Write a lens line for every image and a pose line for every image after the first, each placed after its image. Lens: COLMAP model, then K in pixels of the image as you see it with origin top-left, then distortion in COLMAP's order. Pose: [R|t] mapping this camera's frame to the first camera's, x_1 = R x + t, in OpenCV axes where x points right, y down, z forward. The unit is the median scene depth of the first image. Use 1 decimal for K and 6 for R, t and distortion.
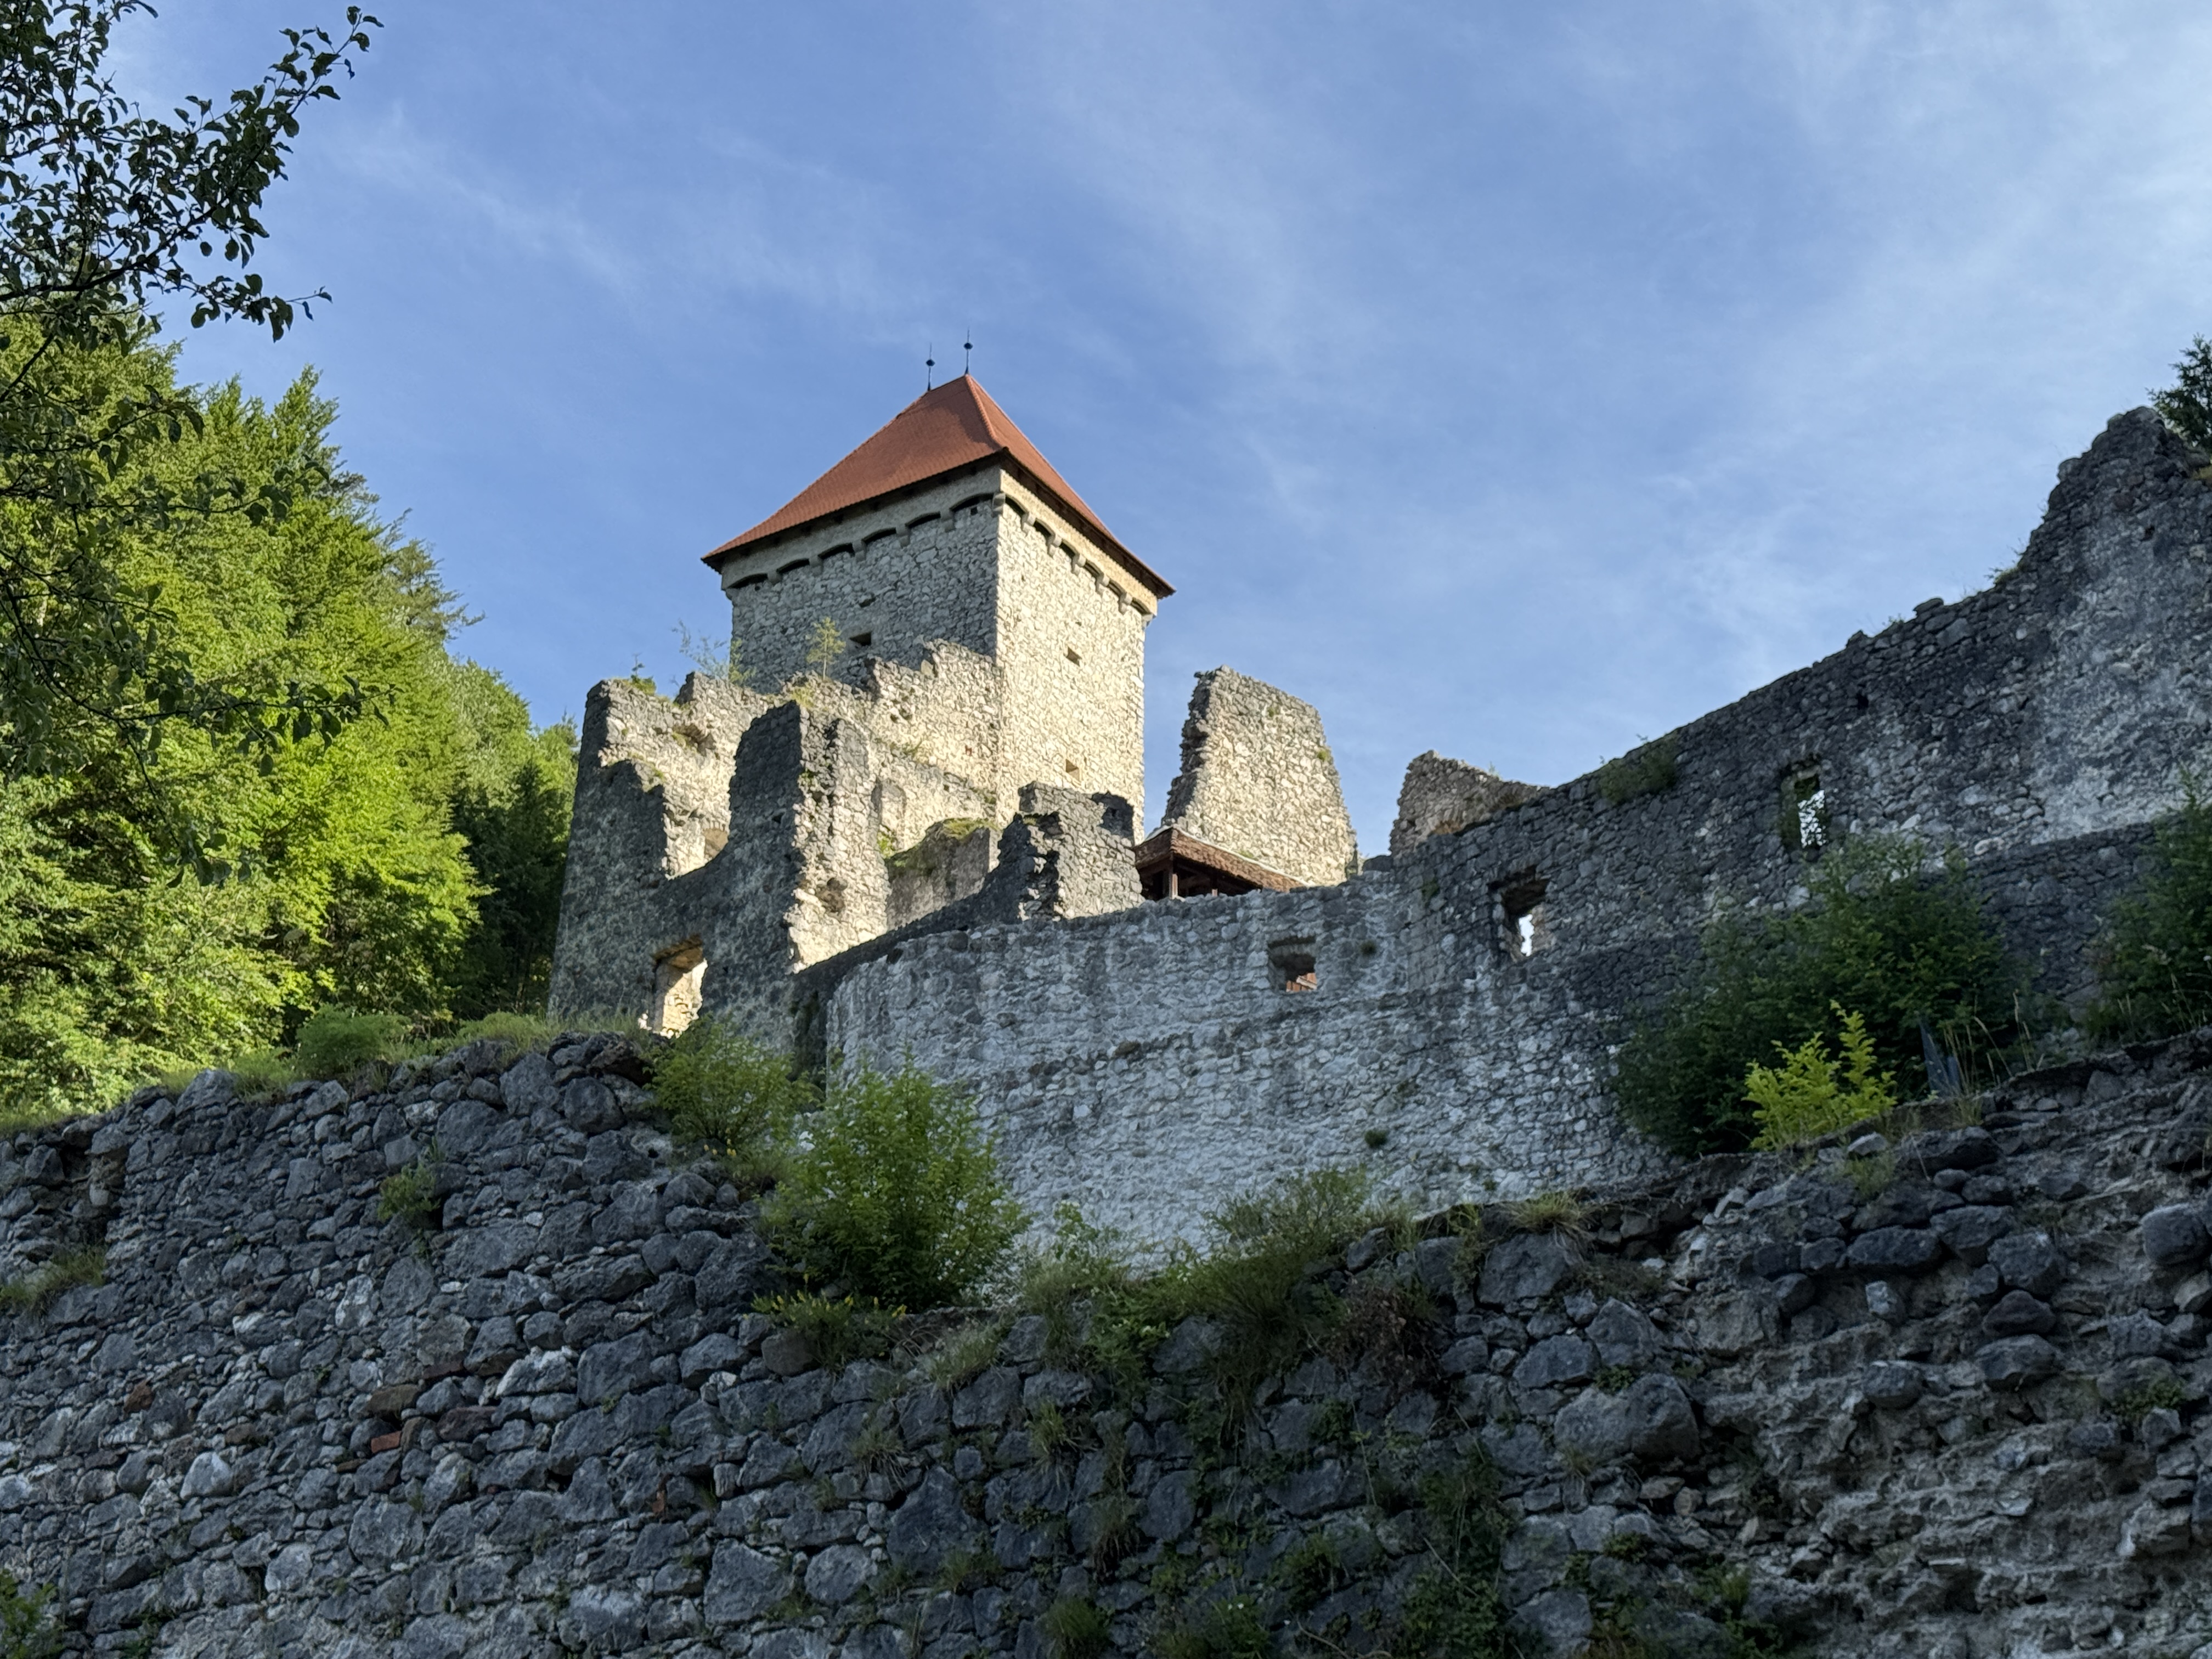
lens RADIAL K [[3218.3, 0, 1107.0], [0, 3218.3, 827.6], [0, 0, 1]] dist [0.132093, 0.000000]
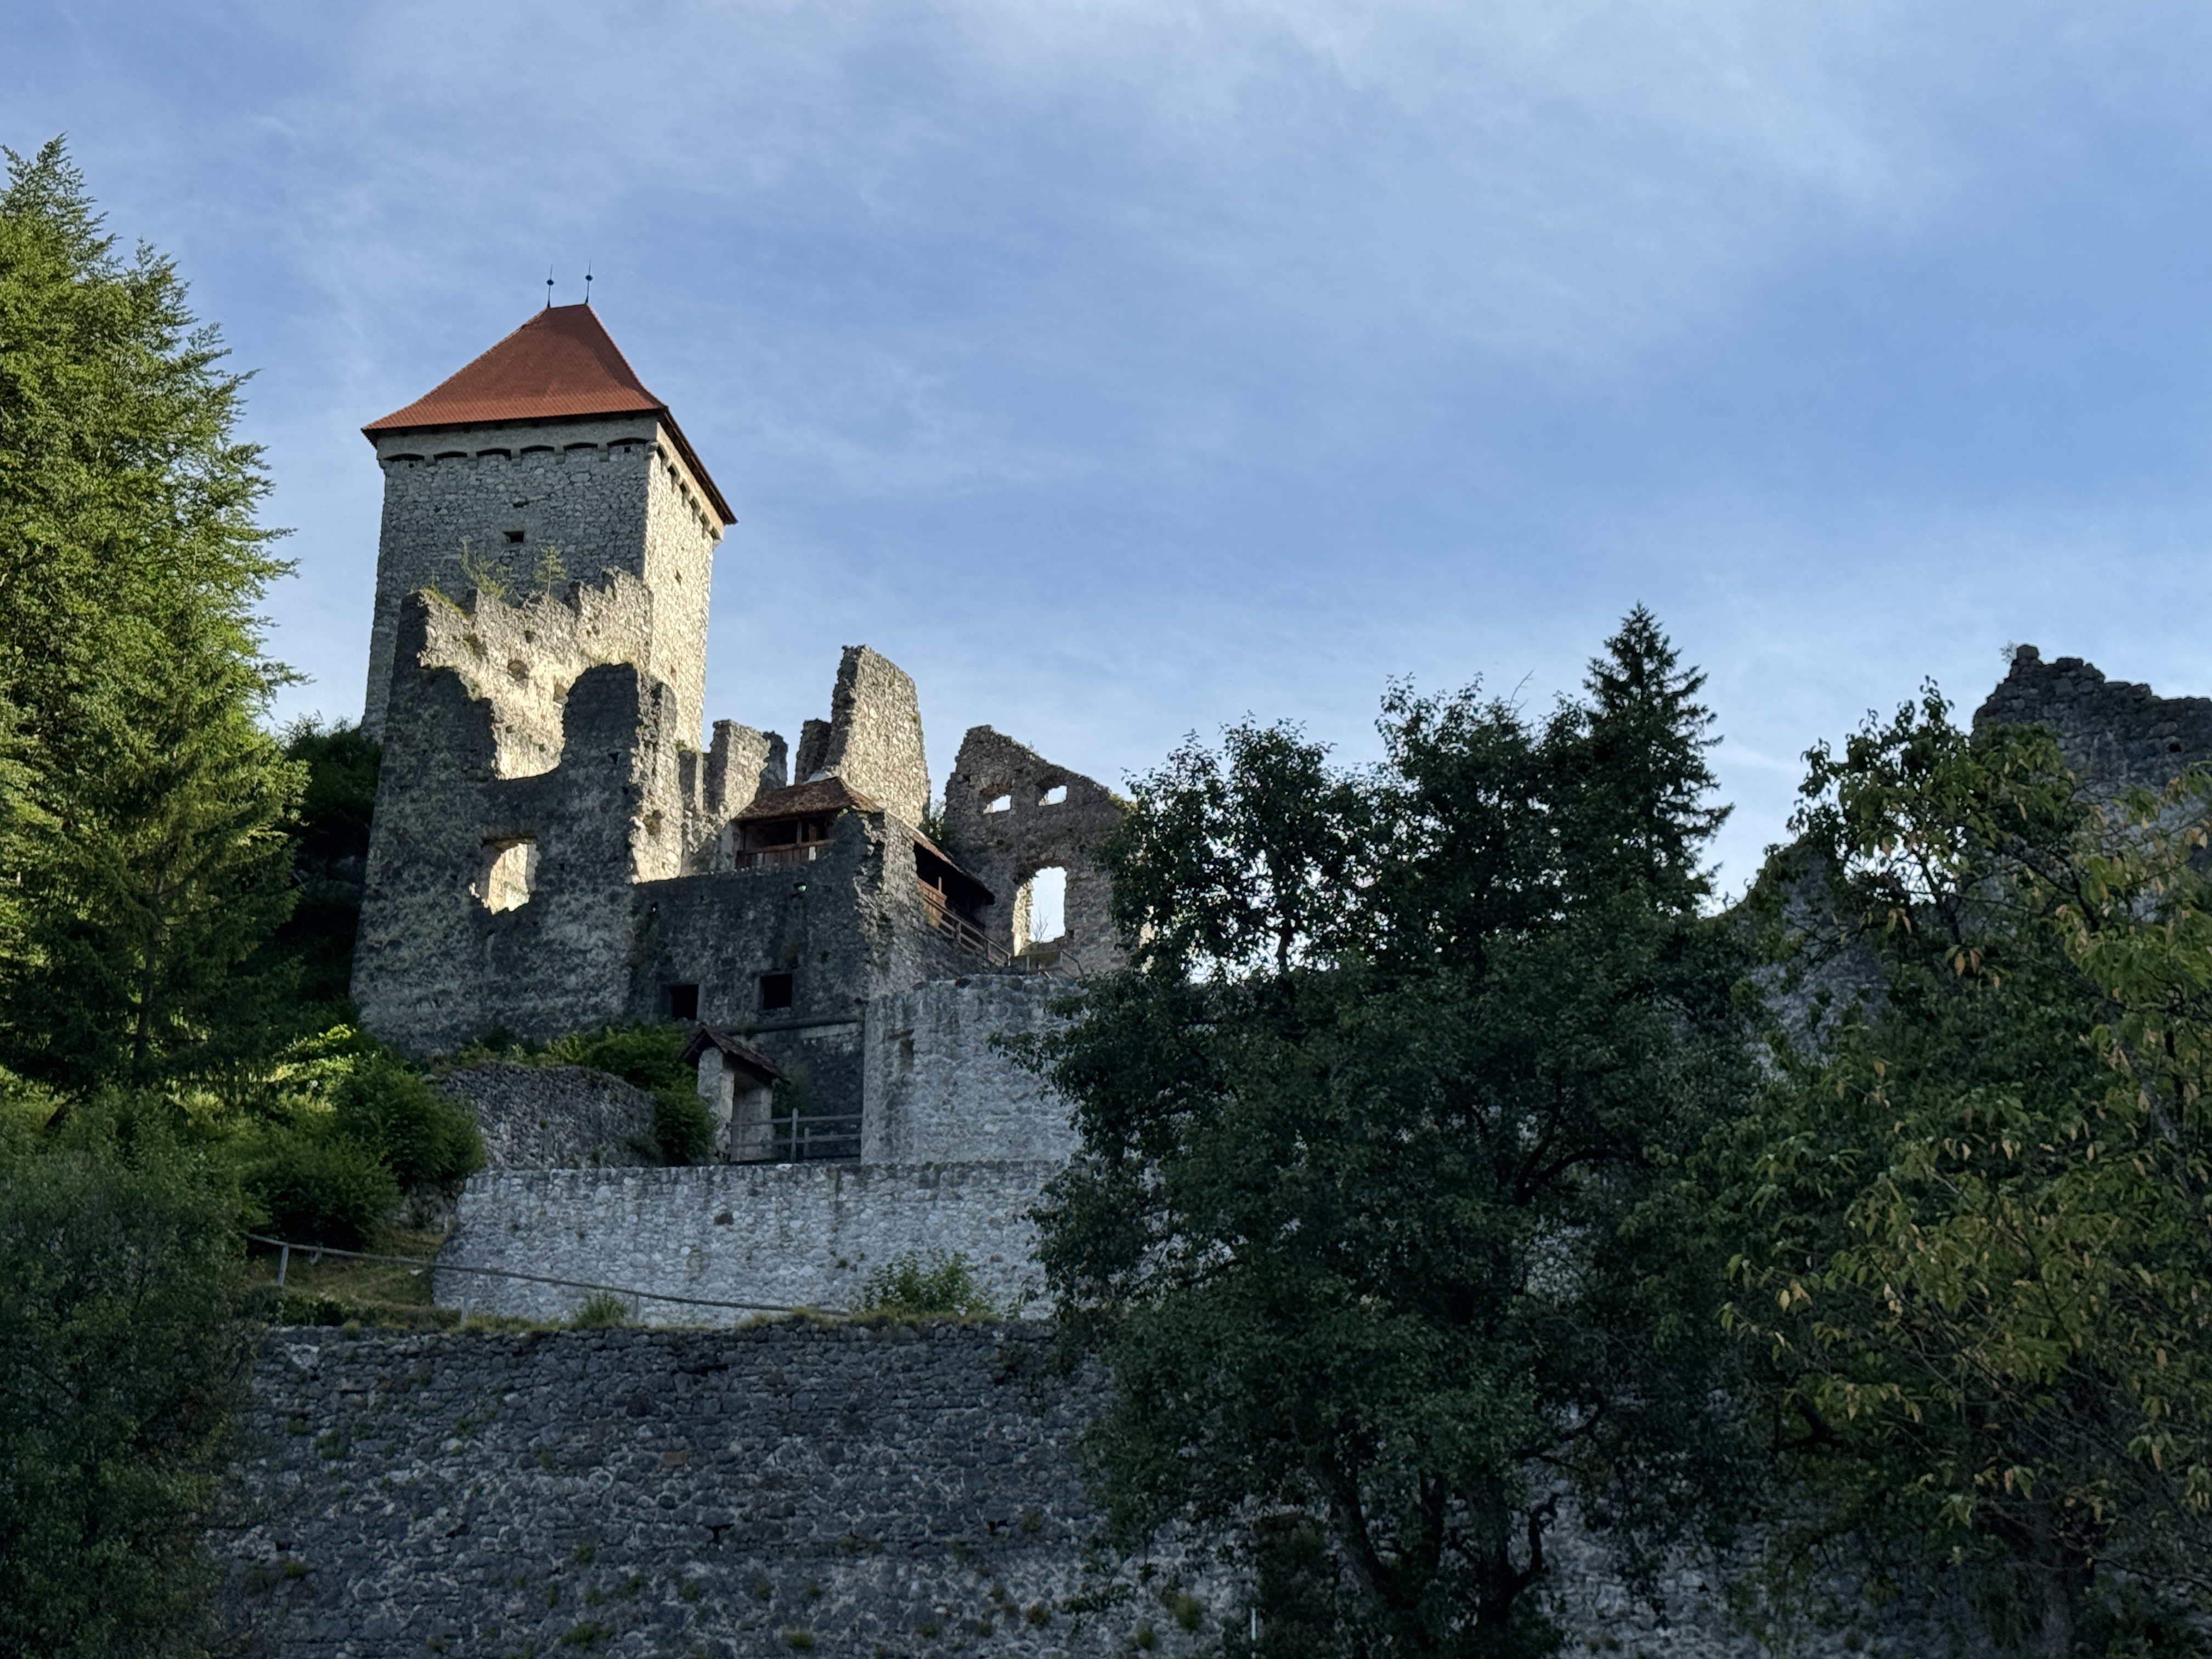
lens RADIAL K [[3296.4, 0, 1101.2], [0, 3296.4, 836.1], [0, 0, 1]] dist [0.146281, 0.000000]
pose [[0.923400, 0.140288, 0.357283, -0.639217], [-0.179765, 0.980483, 0.079614, -0.183370], [-0.339141, -0.137743, 0.930597, -0.521704]]
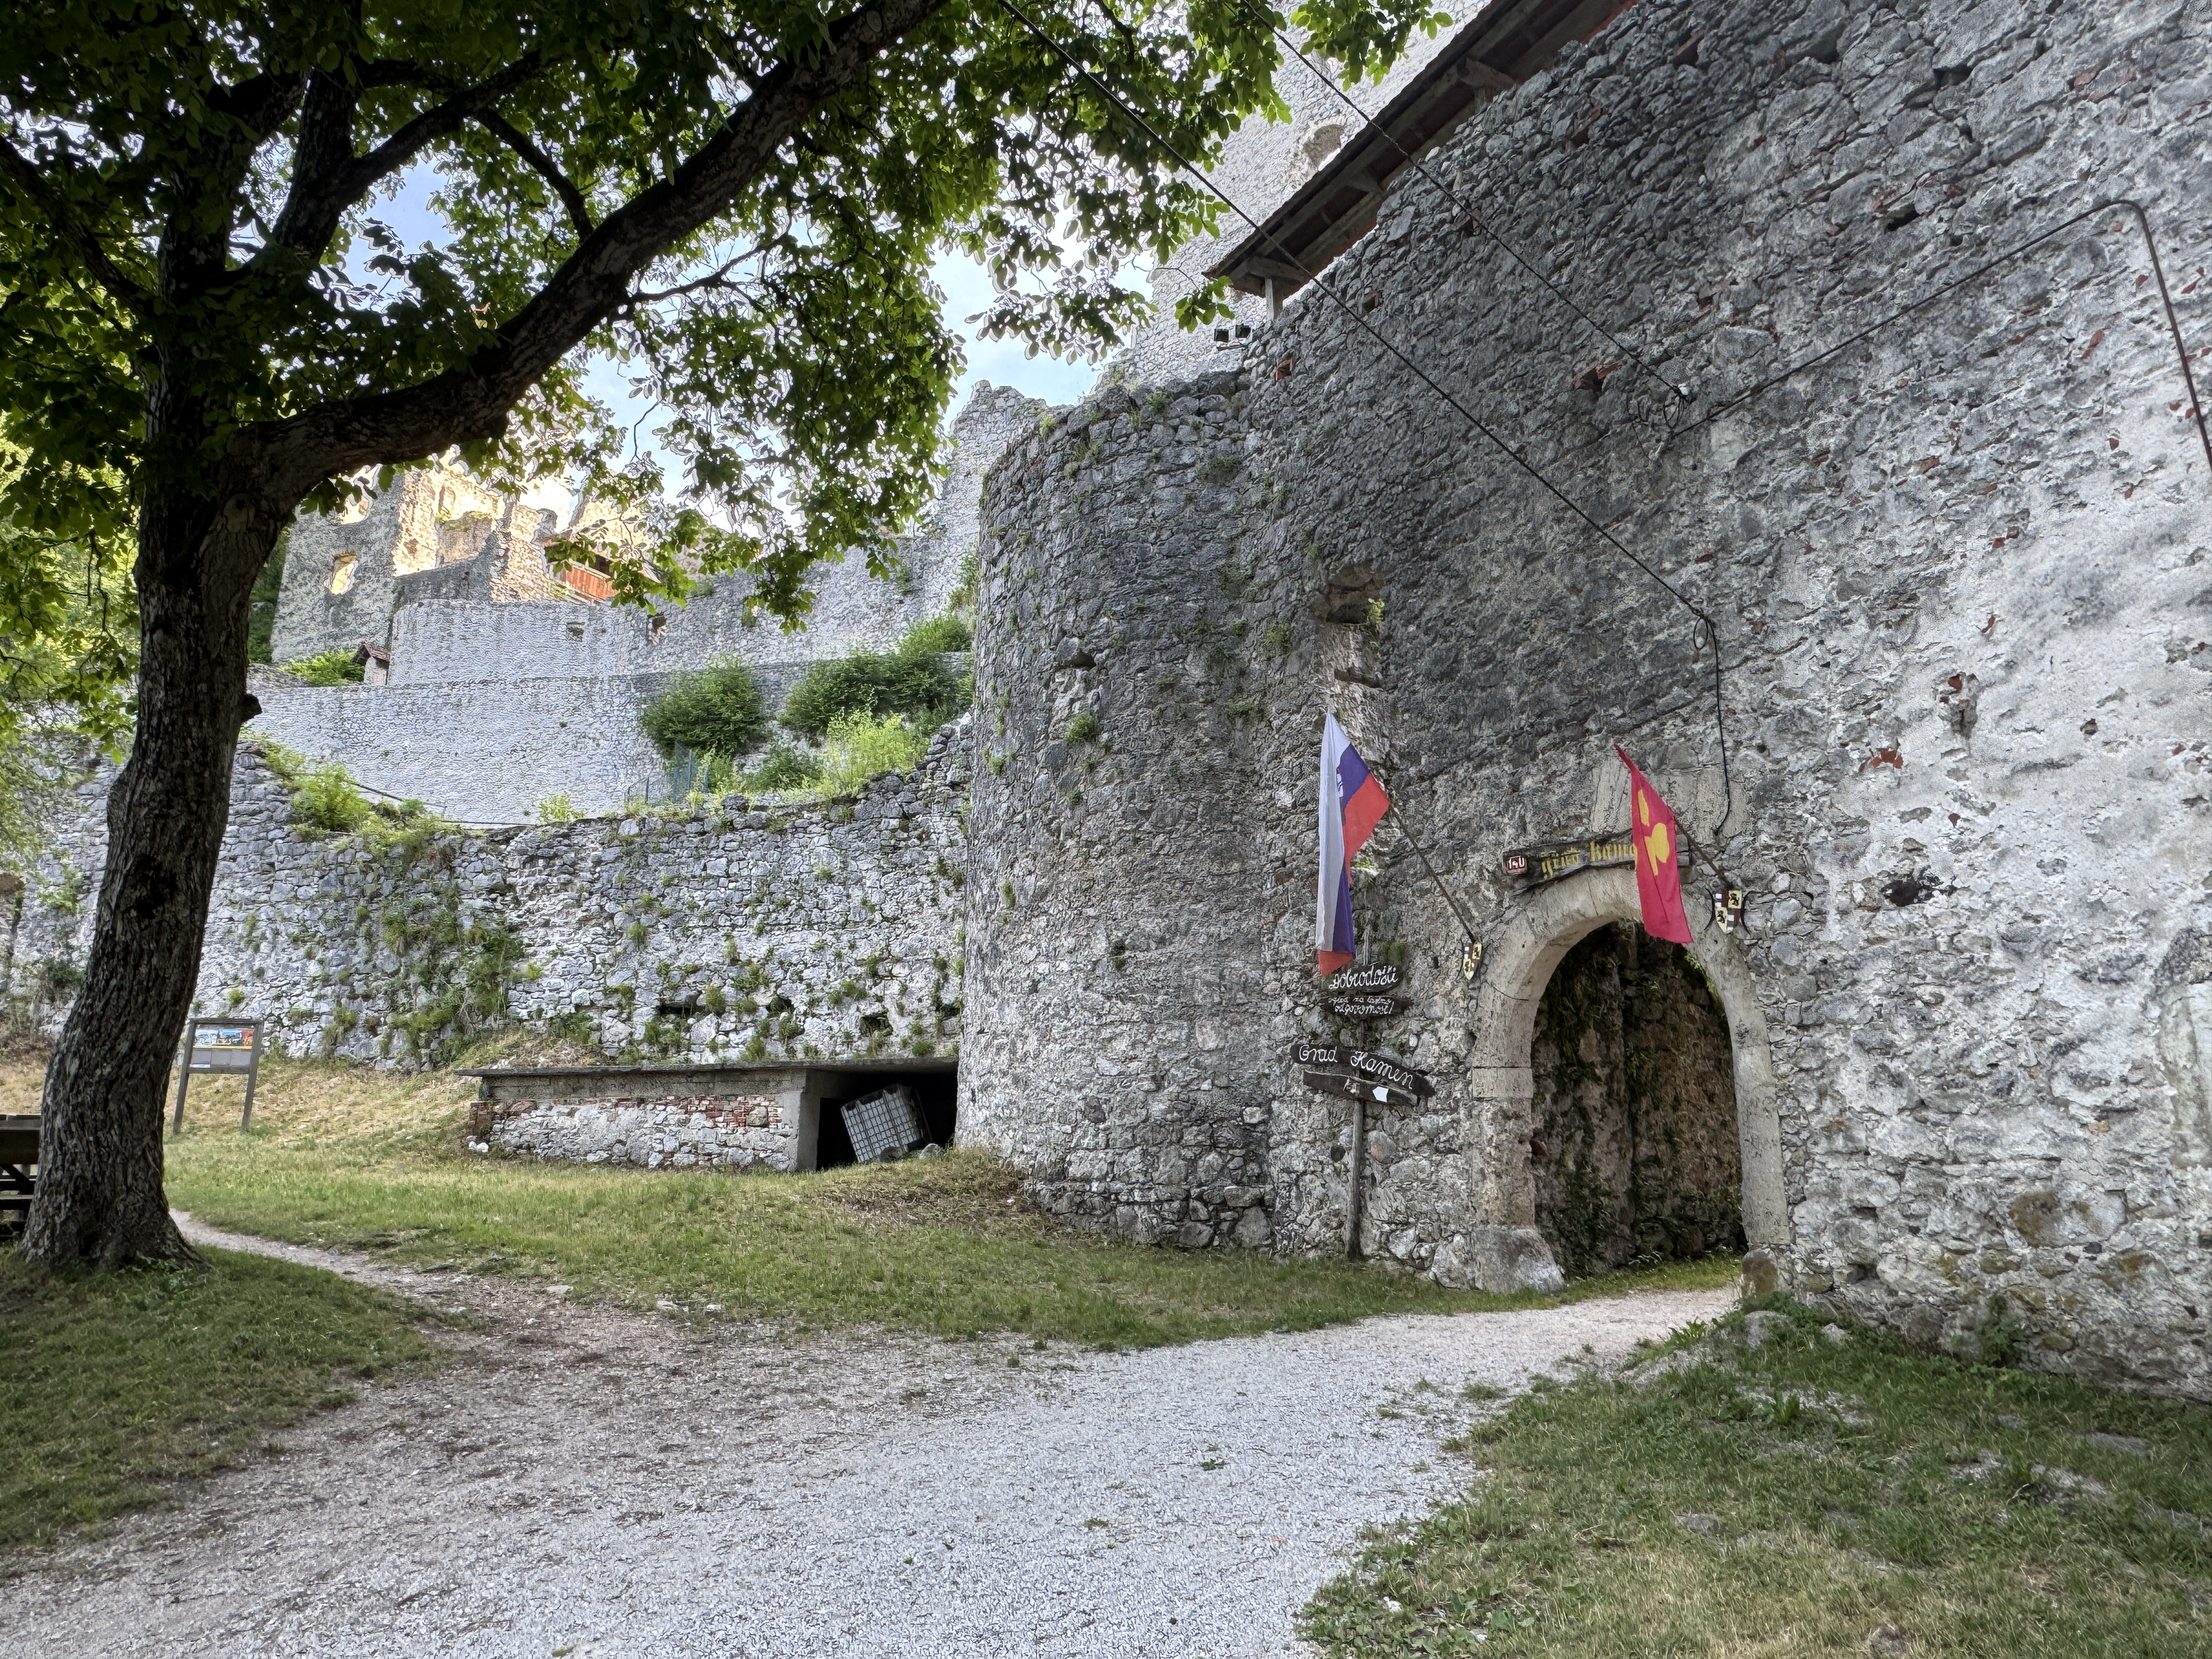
lens RADIAL K [[1431.0, 0, 1091.6], [0, 1431.0, 823.2], [0, 0, 1]] dist [0.001355, -0.001251]
pose [[0.938642, 0.084135, 0.334474, 0.081732], [-0.161049, 0.964488, 0.209345, -0.135898], [-0.304983, -0.250366, 0.918859, -0.327180]]
